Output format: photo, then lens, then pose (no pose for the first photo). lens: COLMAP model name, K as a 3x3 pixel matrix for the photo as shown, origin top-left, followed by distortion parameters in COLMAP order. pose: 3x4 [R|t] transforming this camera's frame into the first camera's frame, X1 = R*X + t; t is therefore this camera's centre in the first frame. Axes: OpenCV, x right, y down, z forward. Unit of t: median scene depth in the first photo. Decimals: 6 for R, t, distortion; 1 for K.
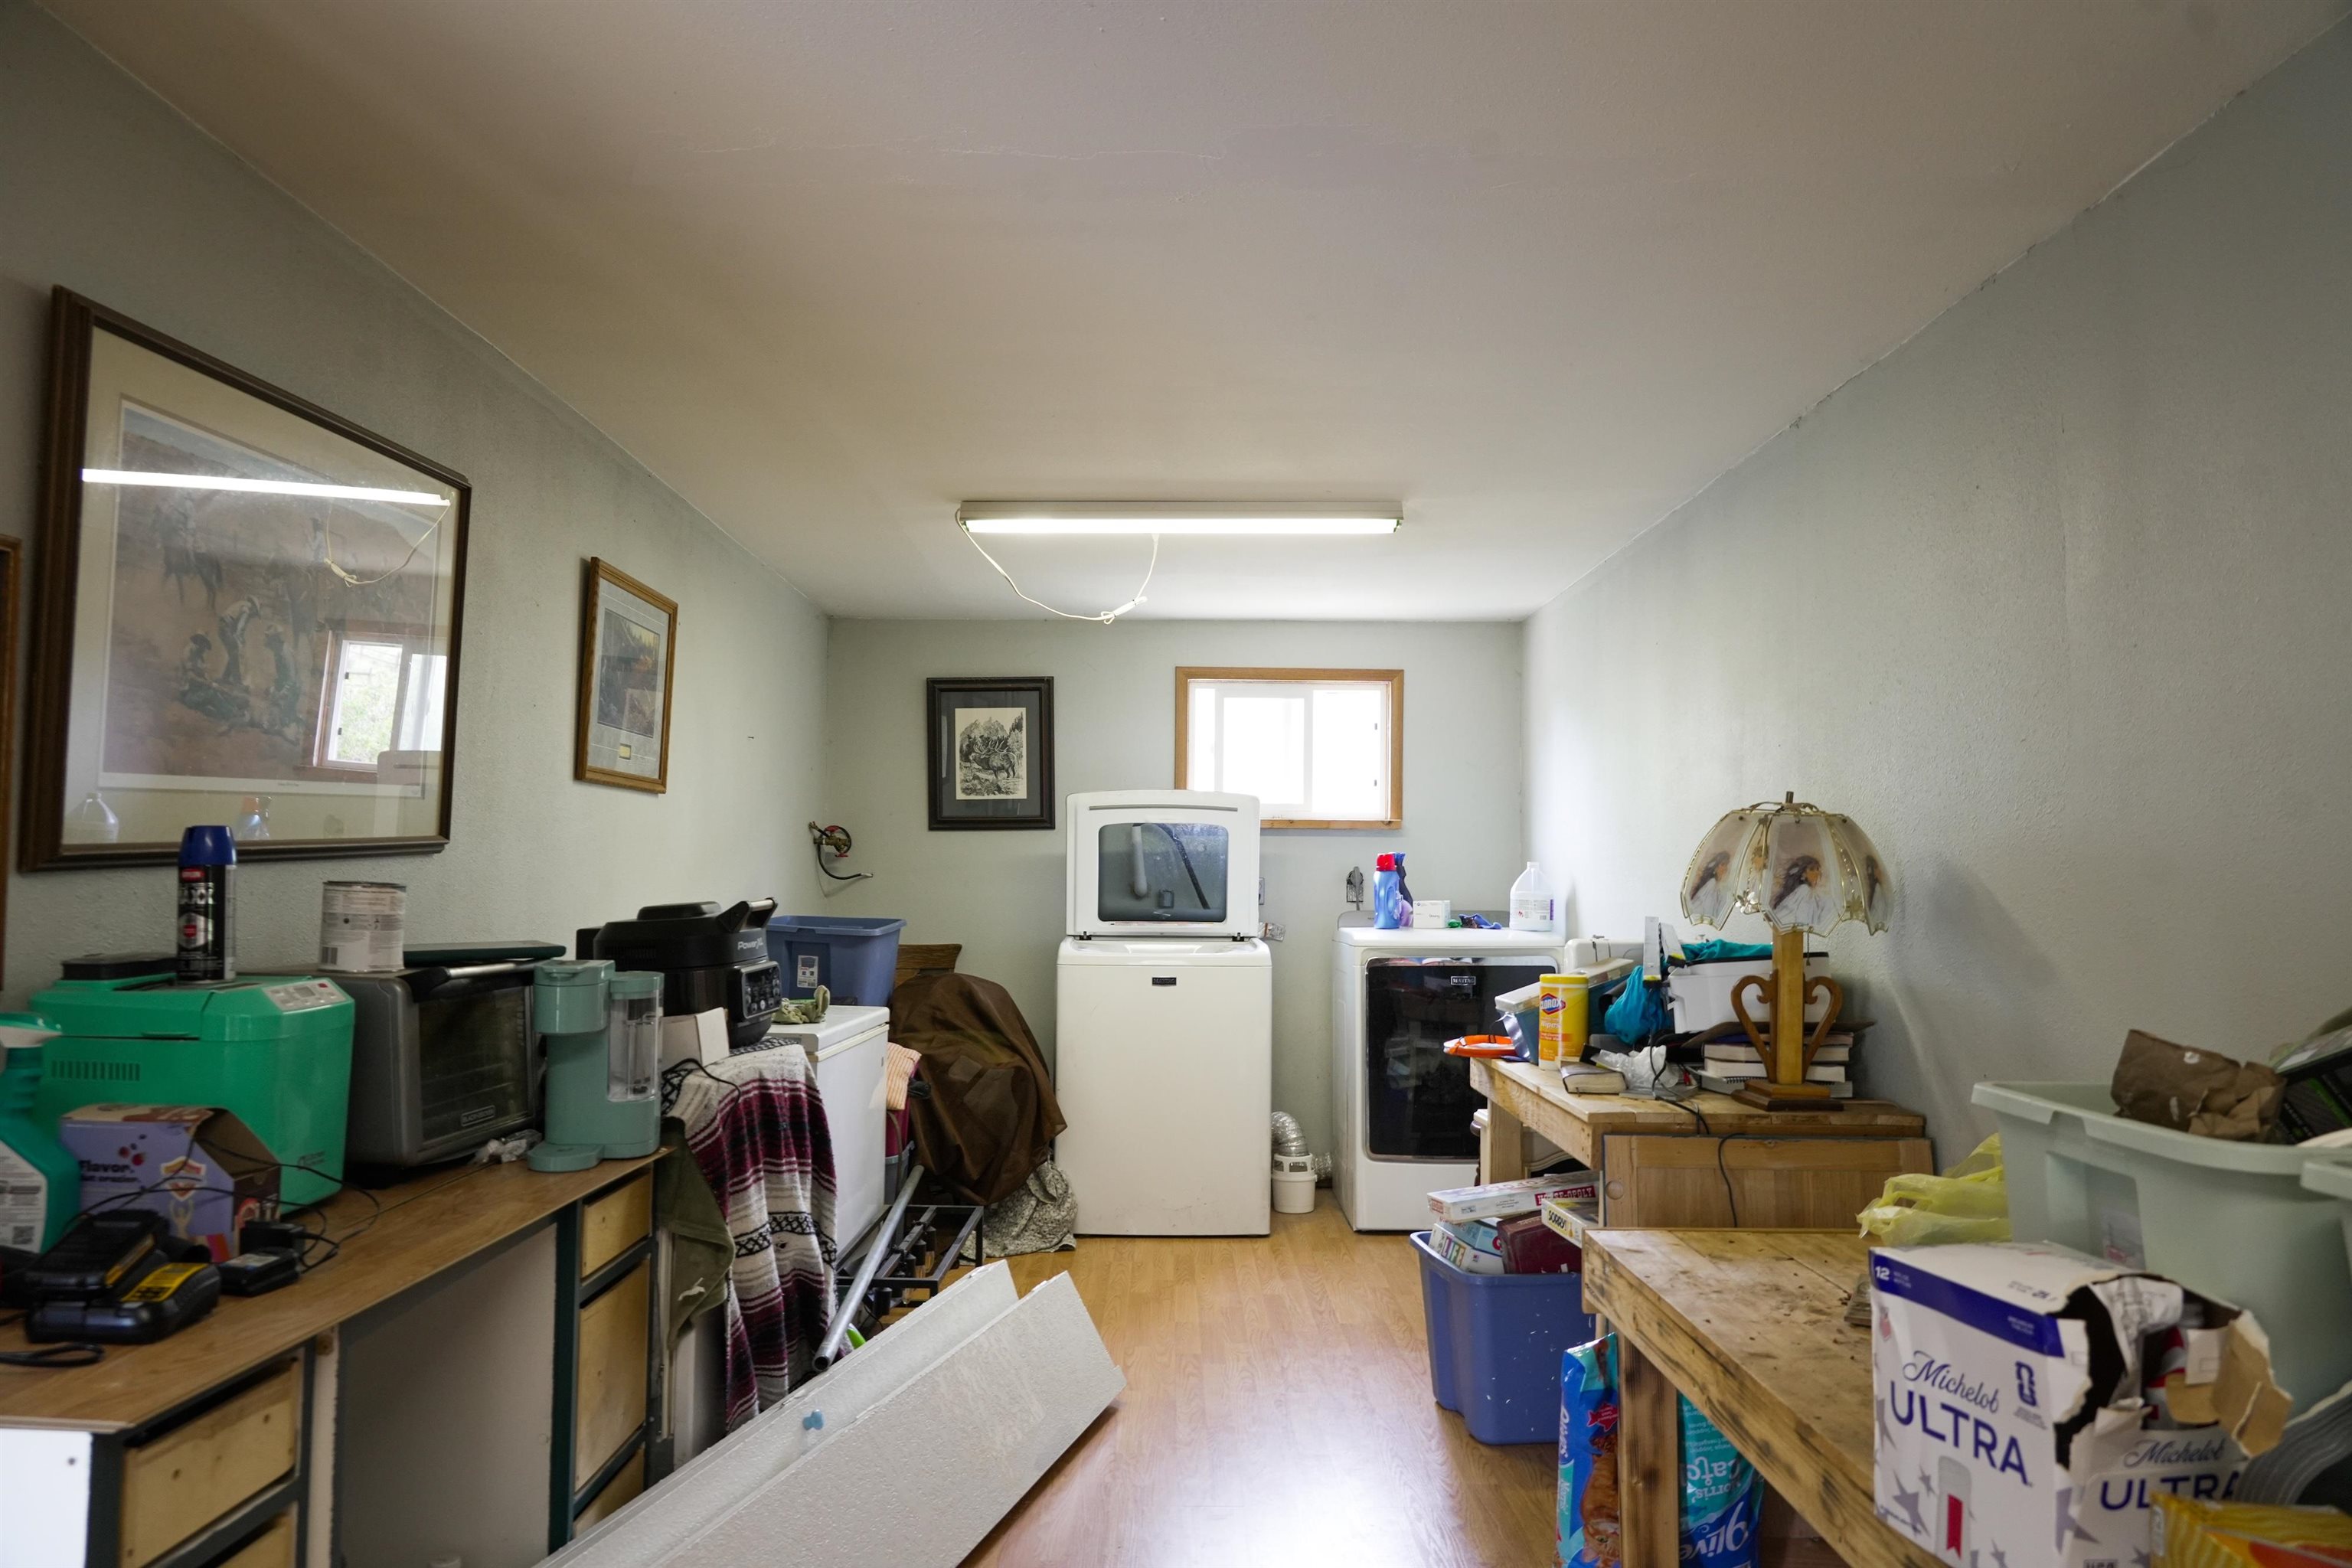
lens RADIAL K [[1576.6, 0, 1168.4], [0, 1576.6, 778.8], [0, 0, 1]] dist [-0.030333, 0.010160]
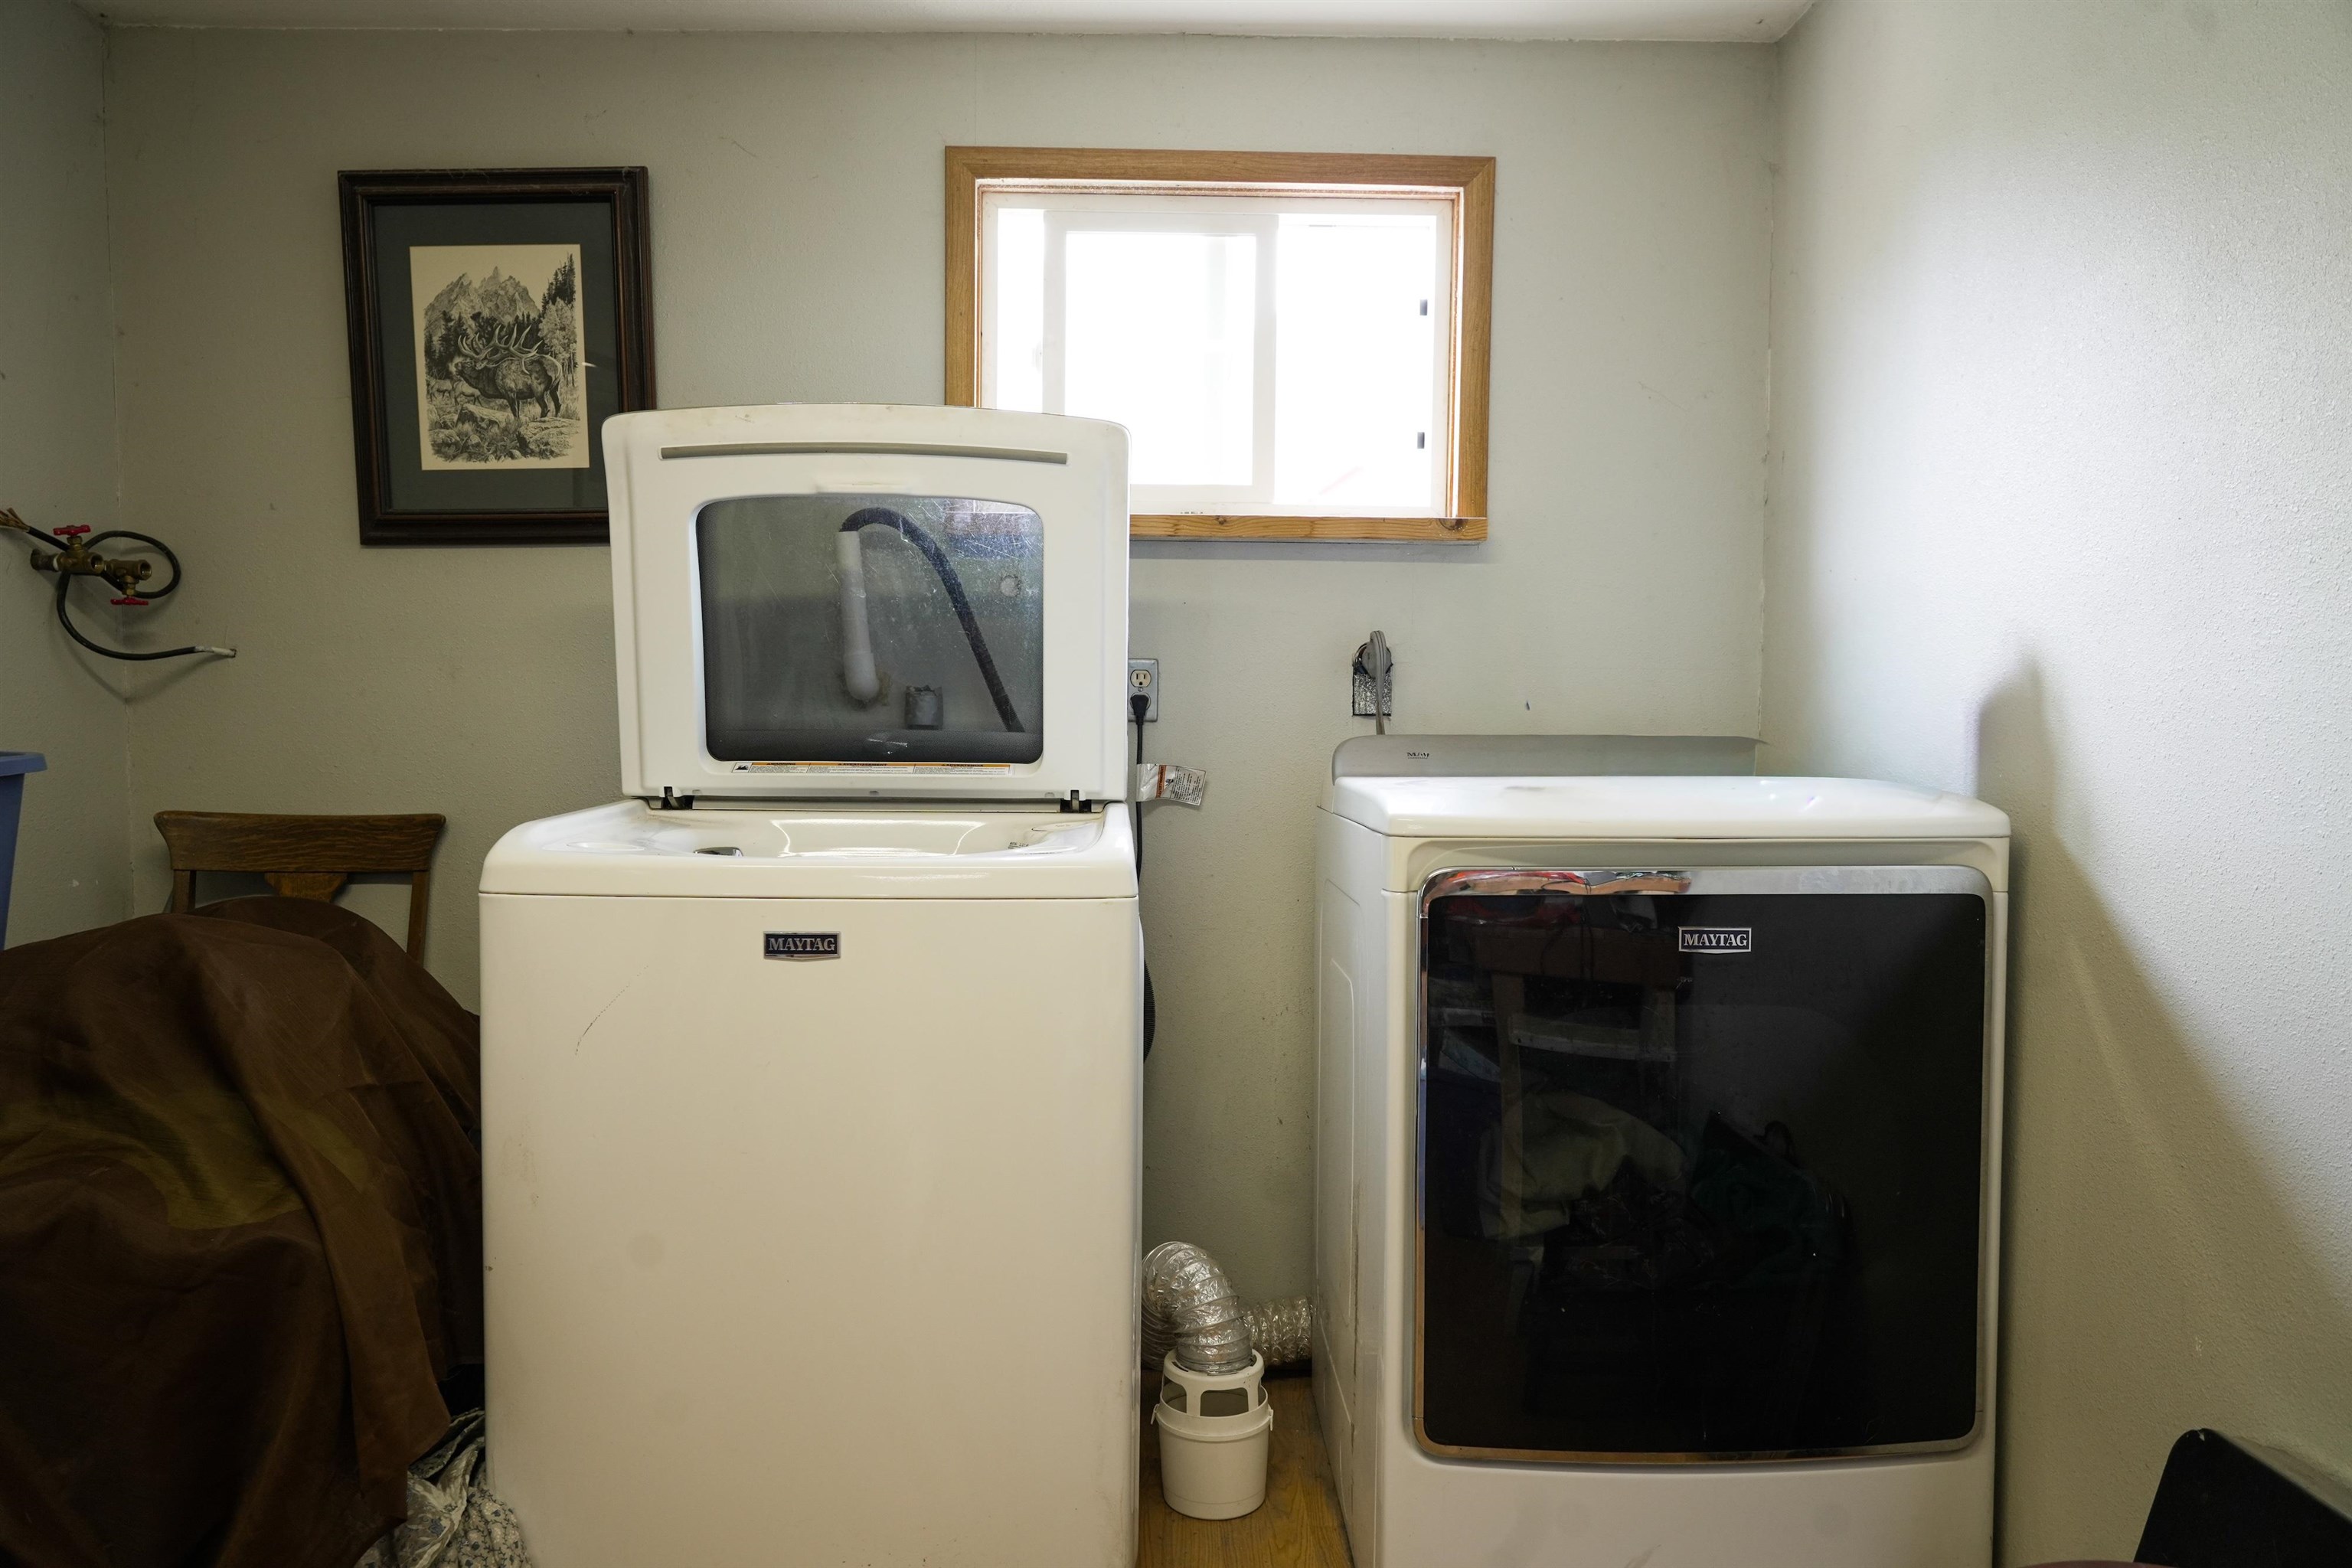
lens RADIAL K [[1576.6, 0, 1180.4], [0, 1576.6, 787.6], [0, 0, 1]] dist [-0.030333, 0.010160]
pose [[0.999616, 0.001443, 0.027690, 0.055743], [-0.004311, 0.994591, 0.103780, 0.053468], [-0.027390, -0.103859, 0.994215, 0.579051]]
